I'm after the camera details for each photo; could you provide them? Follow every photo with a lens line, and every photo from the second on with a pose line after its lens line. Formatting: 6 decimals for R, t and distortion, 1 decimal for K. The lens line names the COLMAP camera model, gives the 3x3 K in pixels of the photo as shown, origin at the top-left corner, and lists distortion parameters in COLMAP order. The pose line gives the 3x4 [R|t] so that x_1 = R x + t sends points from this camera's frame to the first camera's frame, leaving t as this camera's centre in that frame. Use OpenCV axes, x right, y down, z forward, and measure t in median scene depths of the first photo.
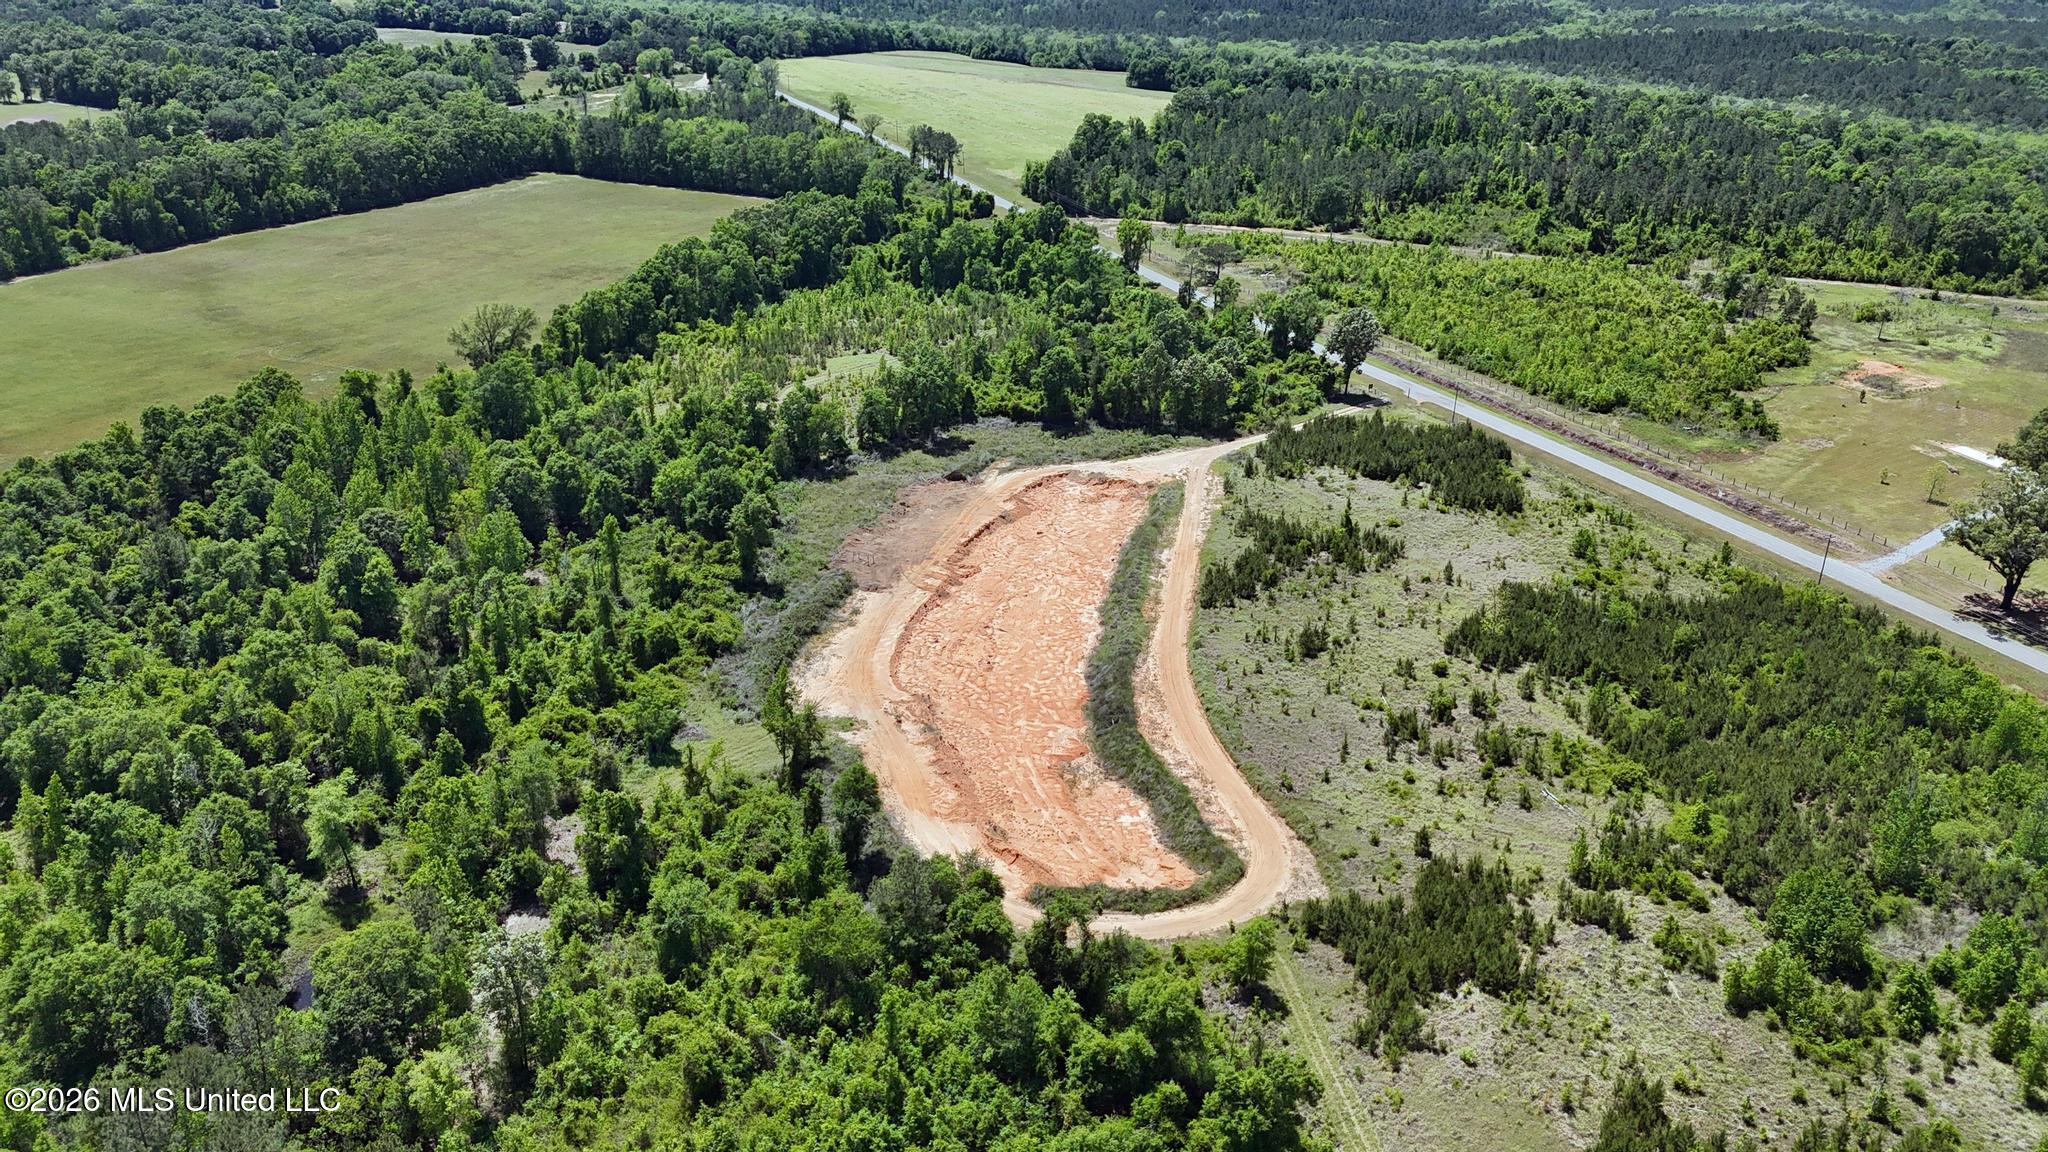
lens RADIAL K [[1505.1, 0, 1026.6], [0, 1505.1, 579.9], [0, 0, 1]] dist [0.075392, -0.073103]
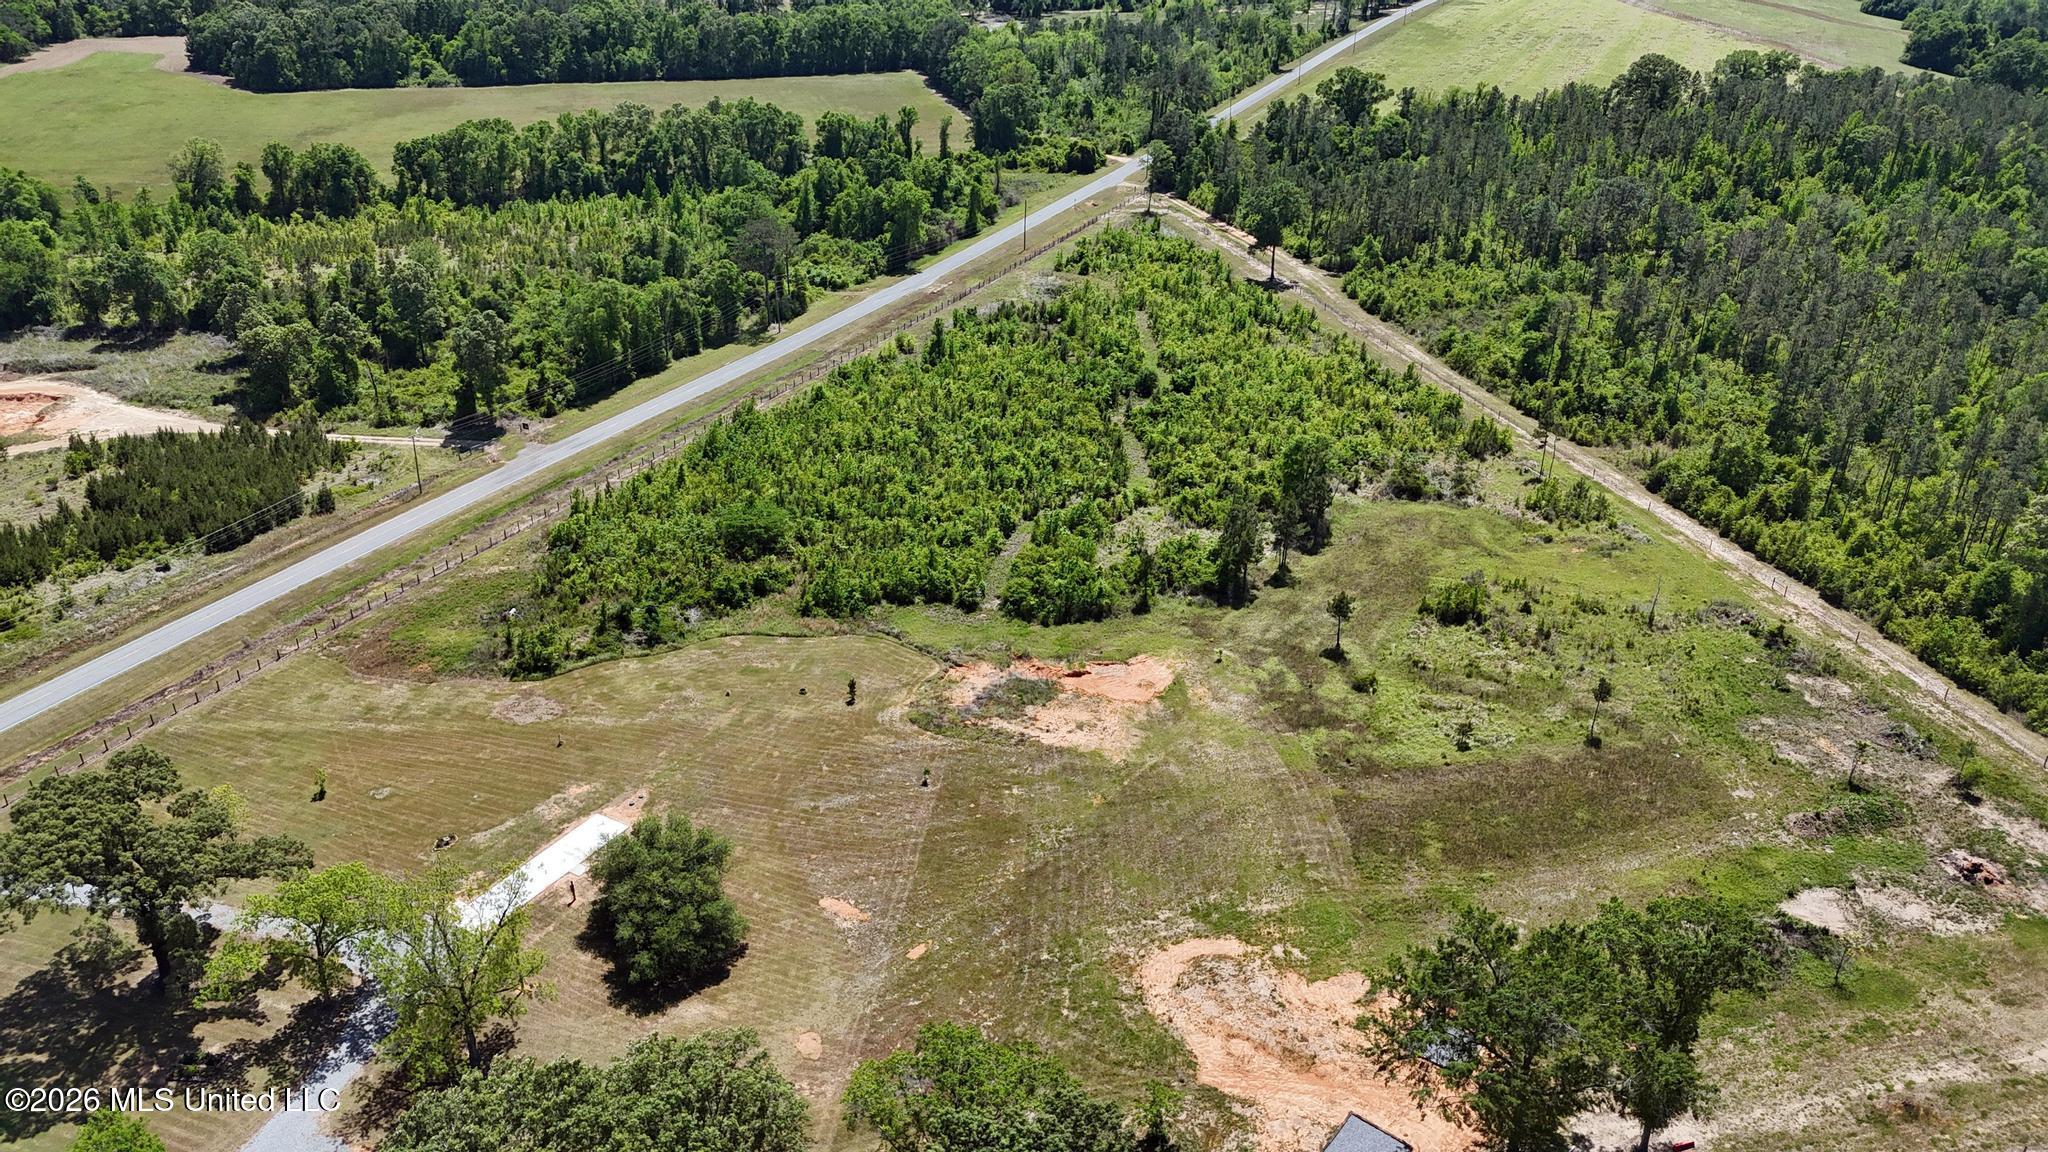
lens RADIAL K [[1505.1, 0, 1026.9], [0, 1505.1, 574.4], [0, 0, 1]] dist [0.075392, -0.073103]
pose [[0.670749, 0.330811, -0.663822, 0.630831], [-0.306499, 0.938654, 0.158074, -0.176940], [0.675392, 0.097433, 0.730995, 0.459206]]
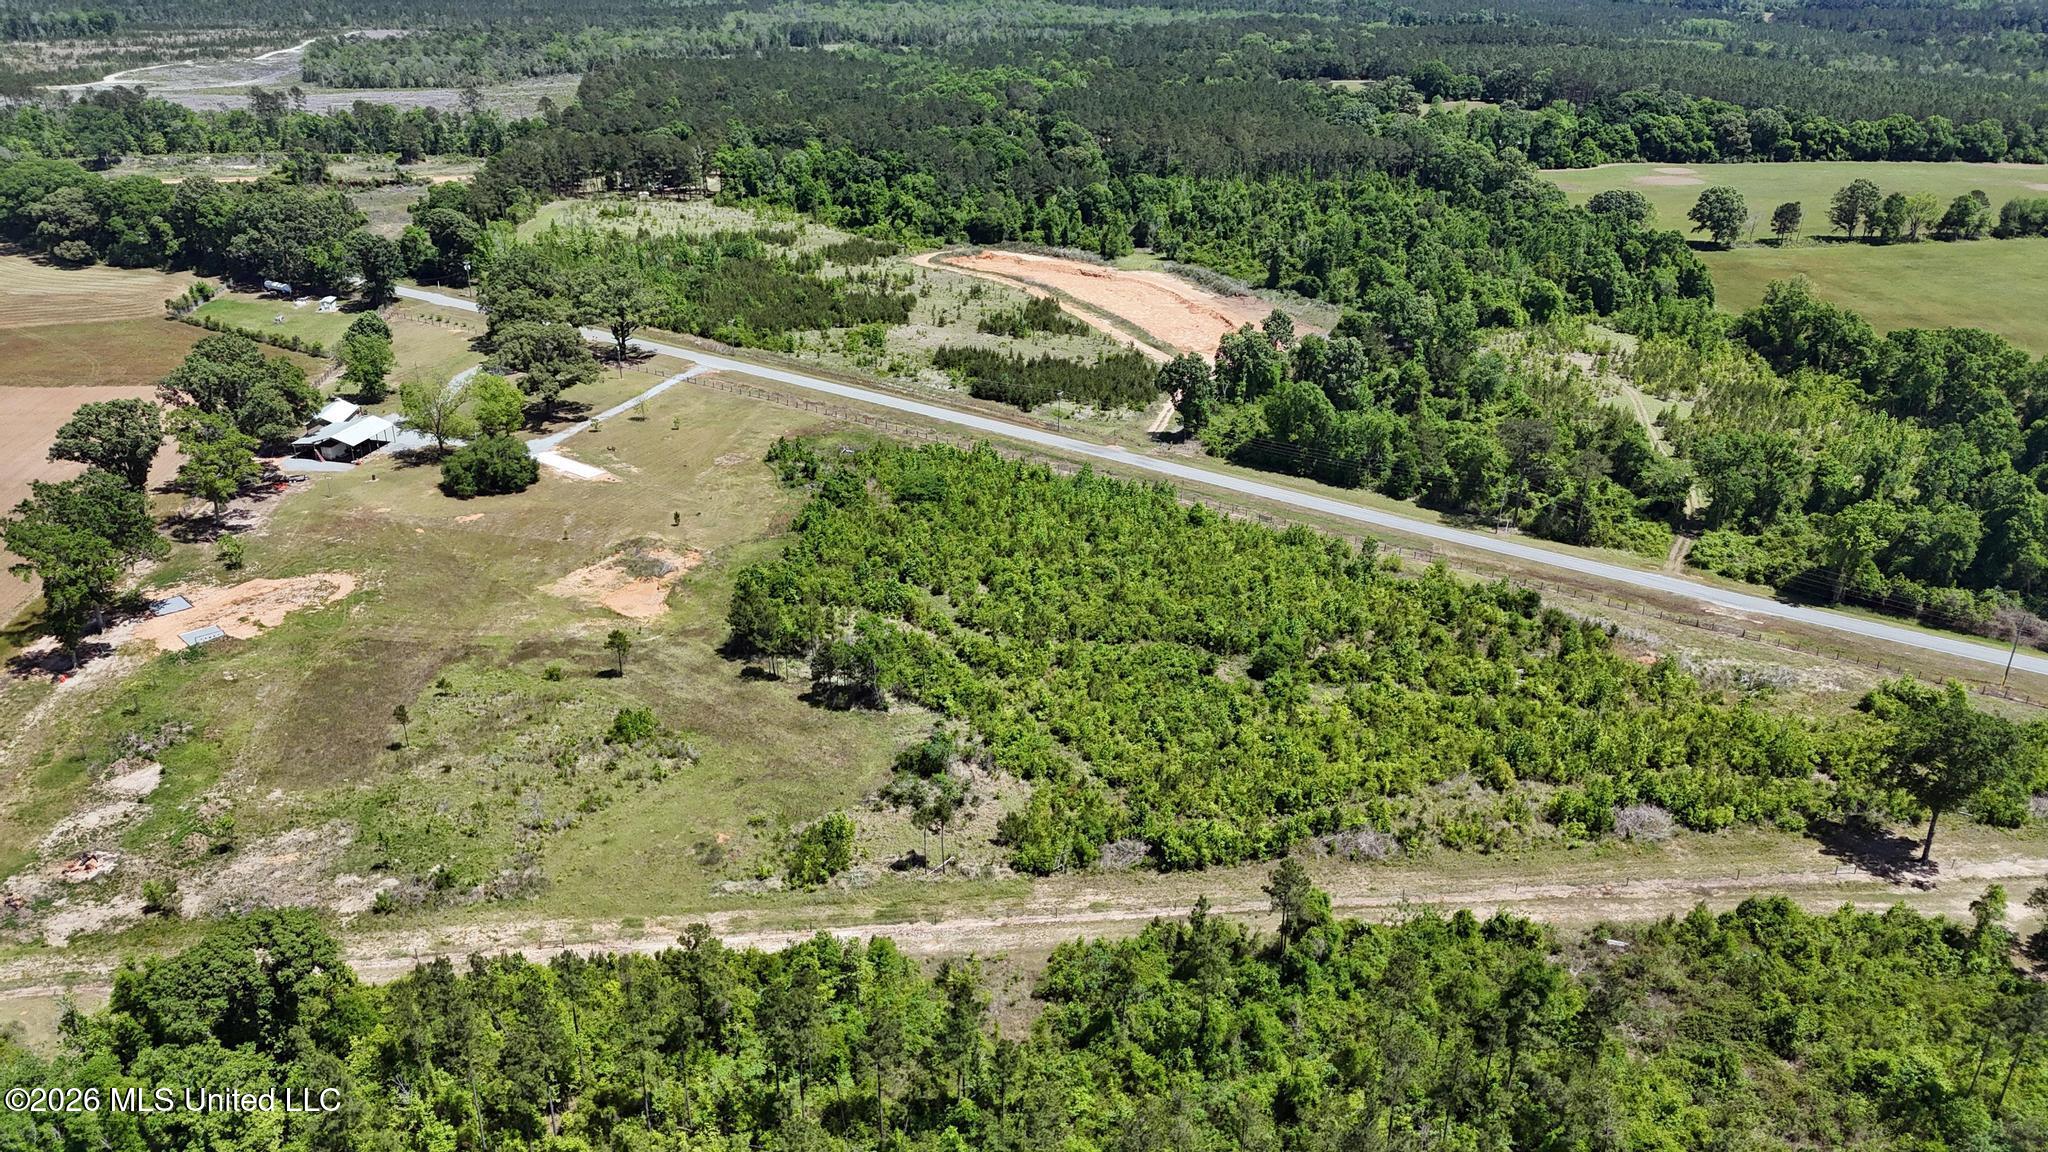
lens RADIAL K [[1505.1, 0, 1027.5], [0, 1505.1, 582.3], [0, 0, 1]] dist [0.075392, -0.073103]
pose [[-0.822921, 0.213148, -0.526658, 0.569277], [-0.254181, 0.690905, 0.676789, -0.475124], [0.508126, 0.690810, -0.514382, 1.058603]]
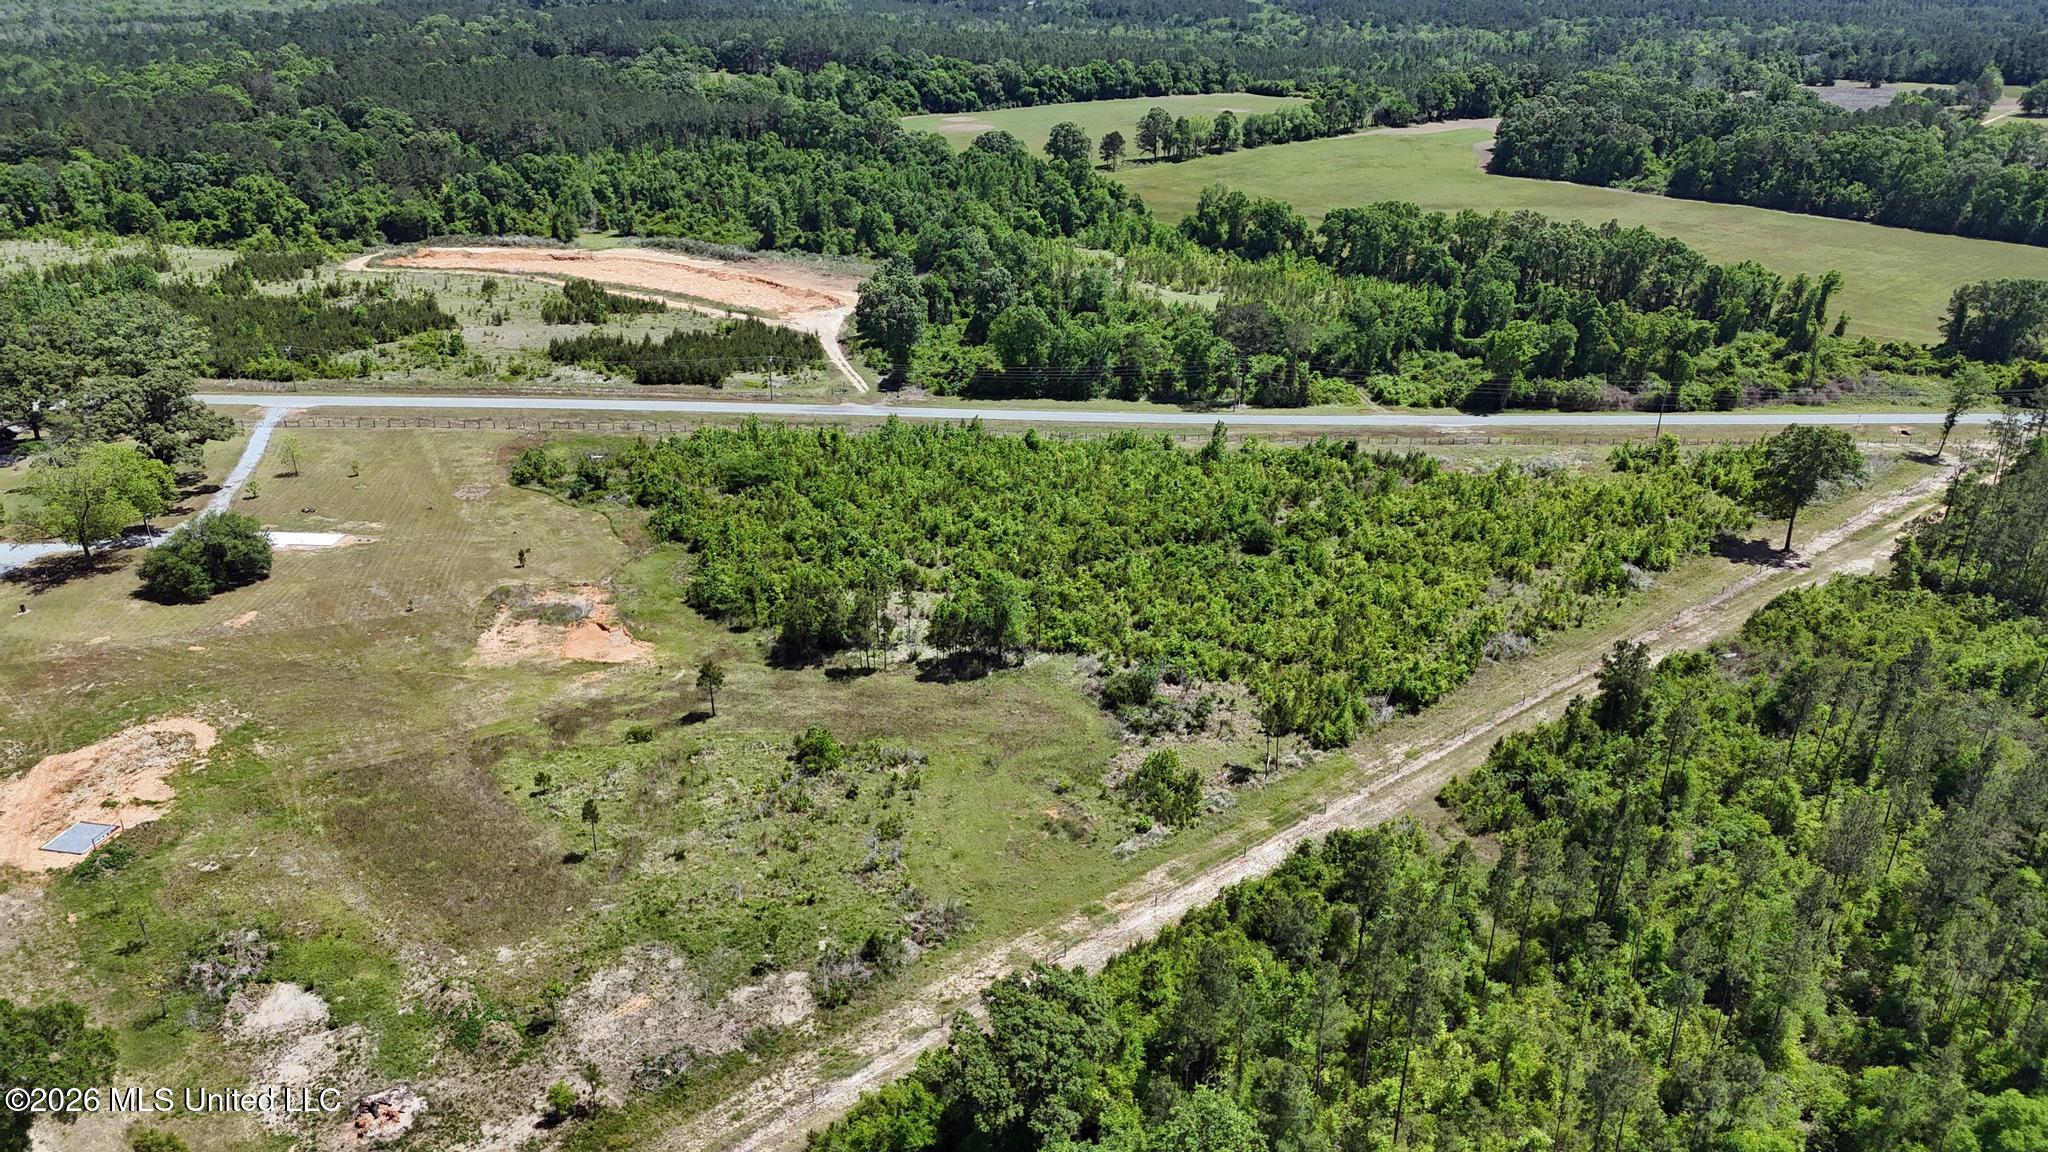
lens RADIAL K [[1505.1, 0, 1029.3], [0, 1505.1, 575.1], [0, 0, 1]] dist [0.075392, -0.073103]
pose [[-0.359896, 0.362849, -0.859544, 0.722207], [-0.398813, 0.773037, 0.493317, -0.369348], [0.843459, 0.520340, -0.133504, 0.886895]]
